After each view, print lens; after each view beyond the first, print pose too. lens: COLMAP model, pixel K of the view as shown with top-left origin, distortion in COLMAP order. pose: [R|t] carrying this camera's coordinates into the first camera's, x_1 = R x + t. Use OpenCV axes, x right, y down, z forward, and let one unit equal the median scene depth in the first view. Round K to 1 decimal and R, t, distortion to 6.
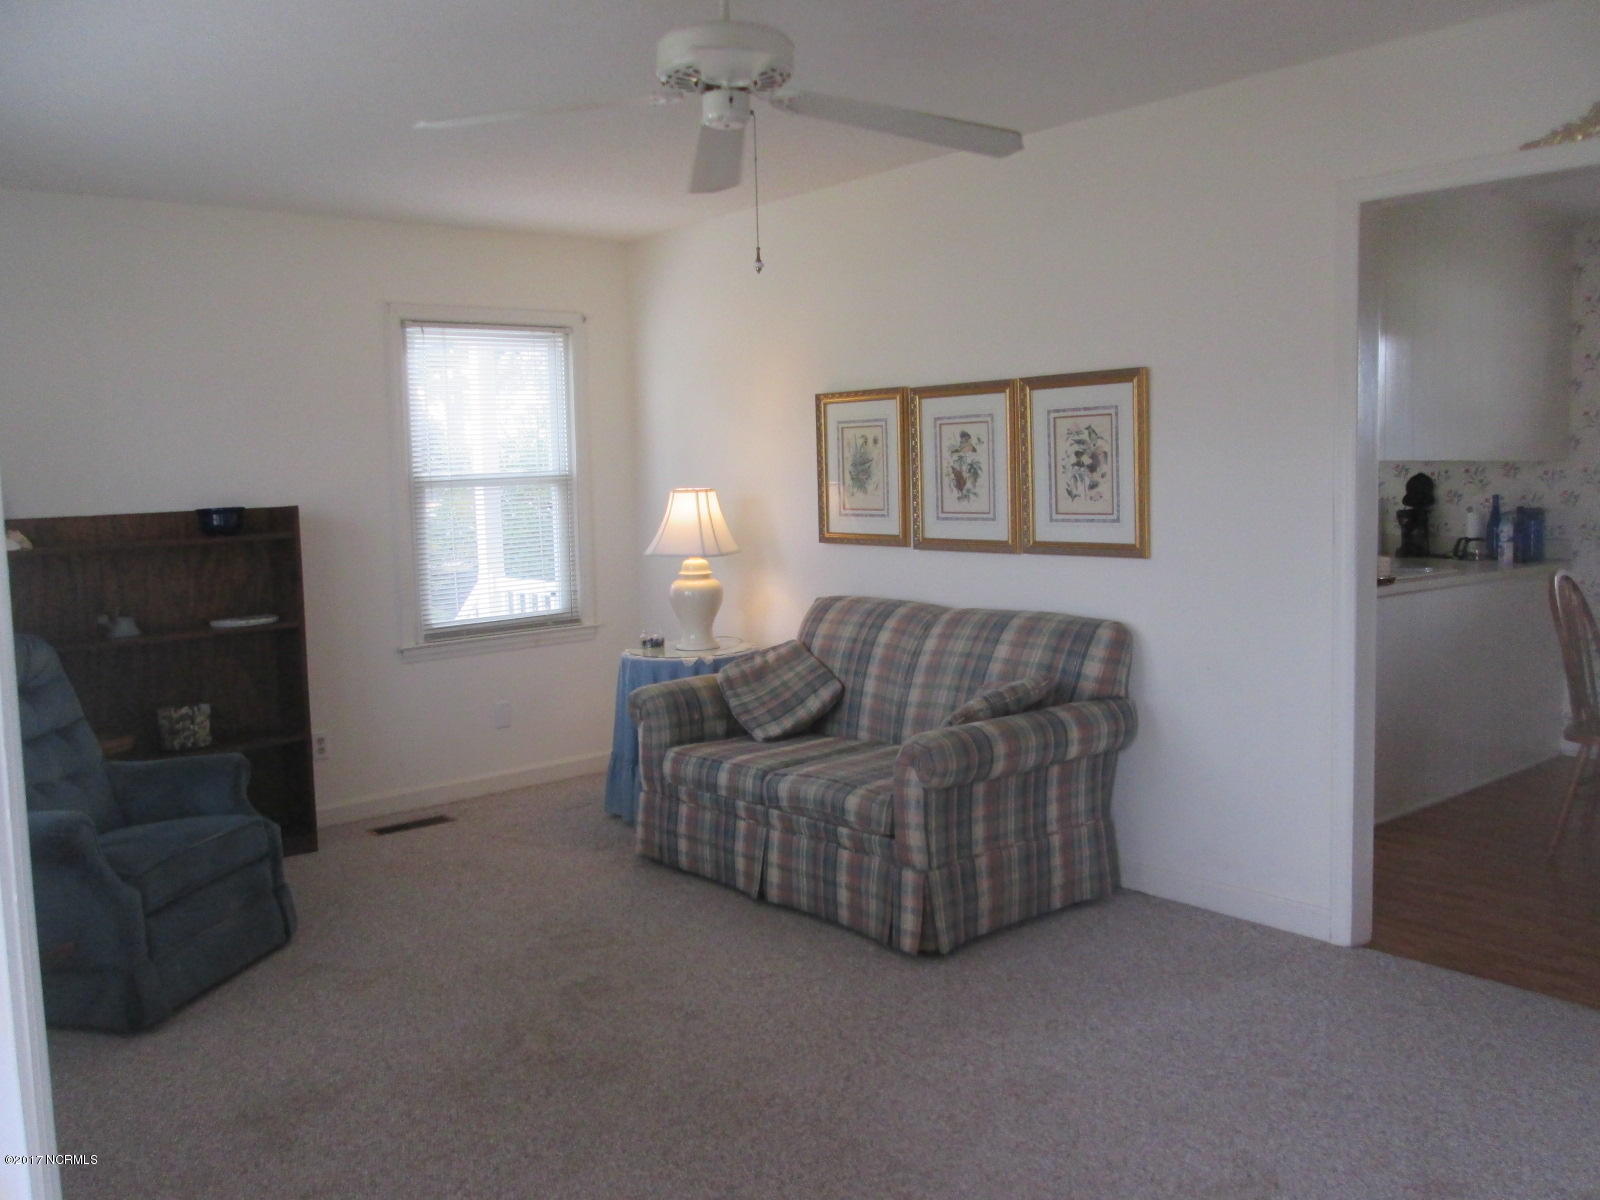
lens RADIAL K [[1333.4, 0, 811.9], [0, 1333.4, 565.2], [0, 0, 1]] dist [-0.043338, 0.010183]
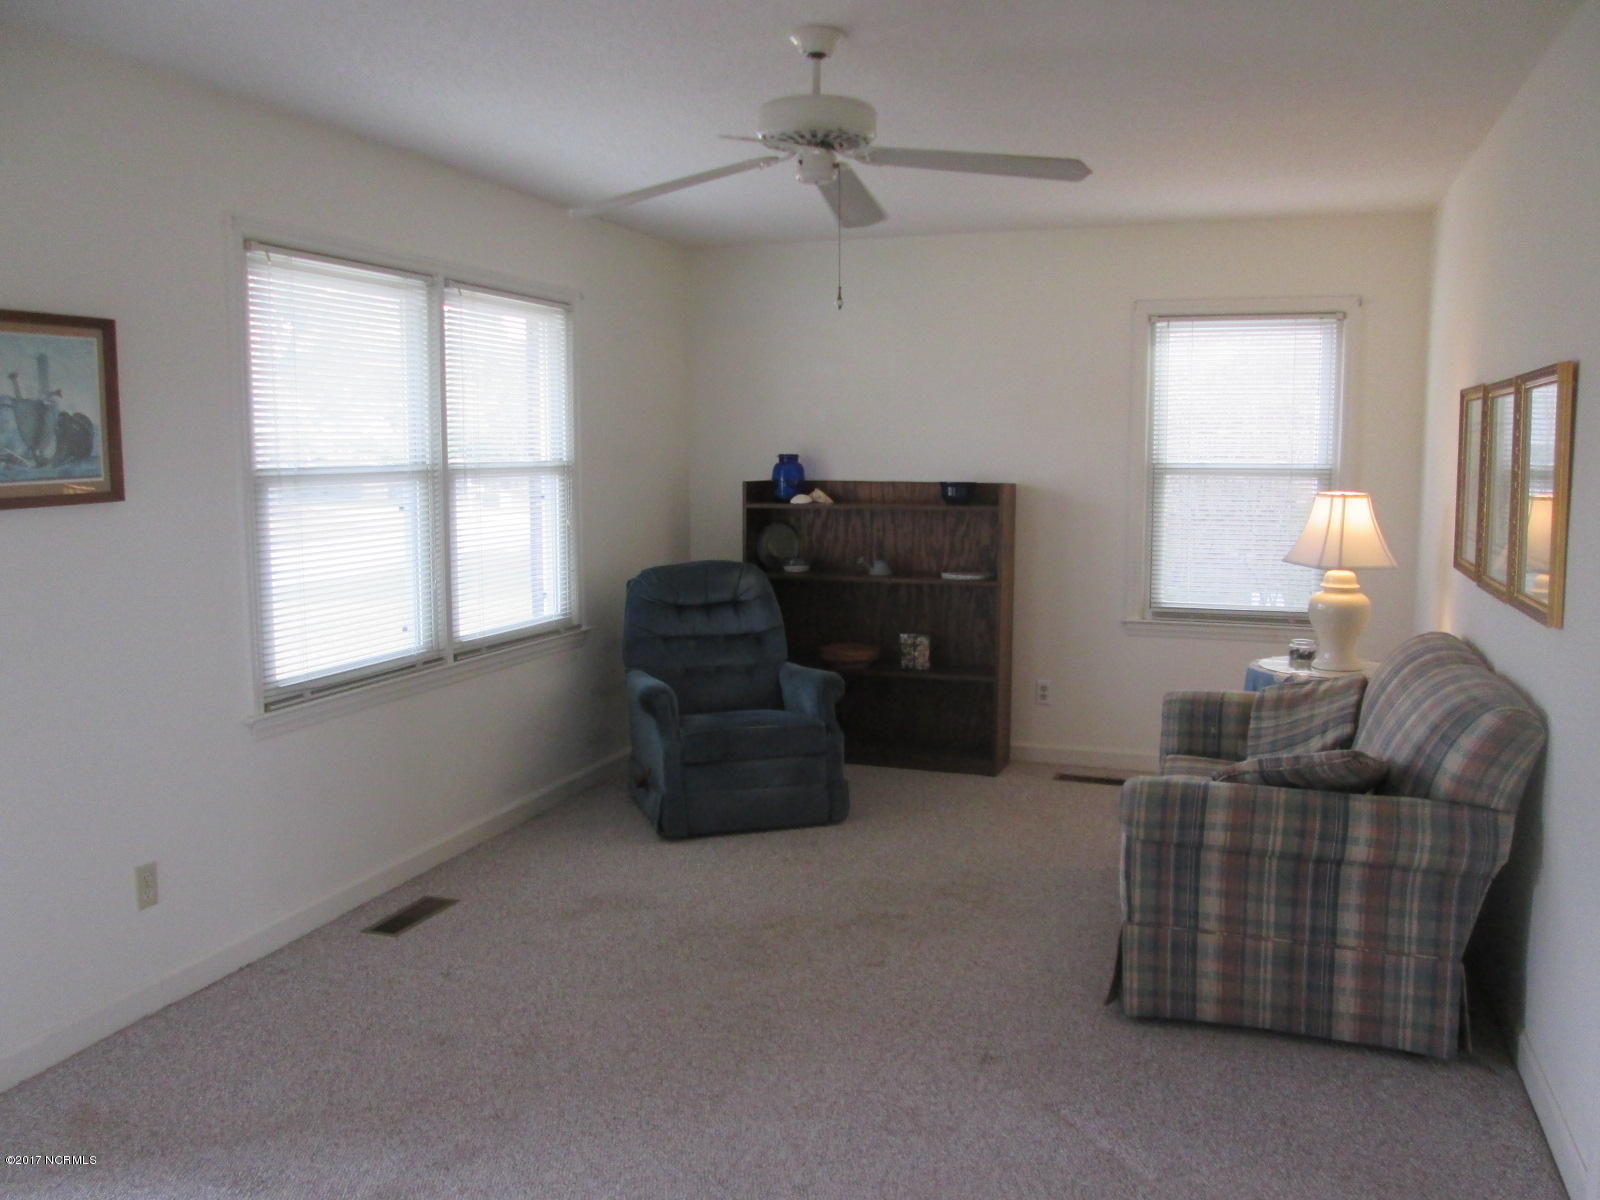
lens RADIAL K [[1333.4, 0, 792.0], [0, 1333.4, 554.4], [0, 0, 1]] dist [-0.043338, 0.010183]
pose [[0.527576, 0.108096, -0.842603, 0.617068], [-0.086368, 0.993557, 0.073384, -0.063831], [0.845106, 0.034059, 0.533513, 0.256522]]
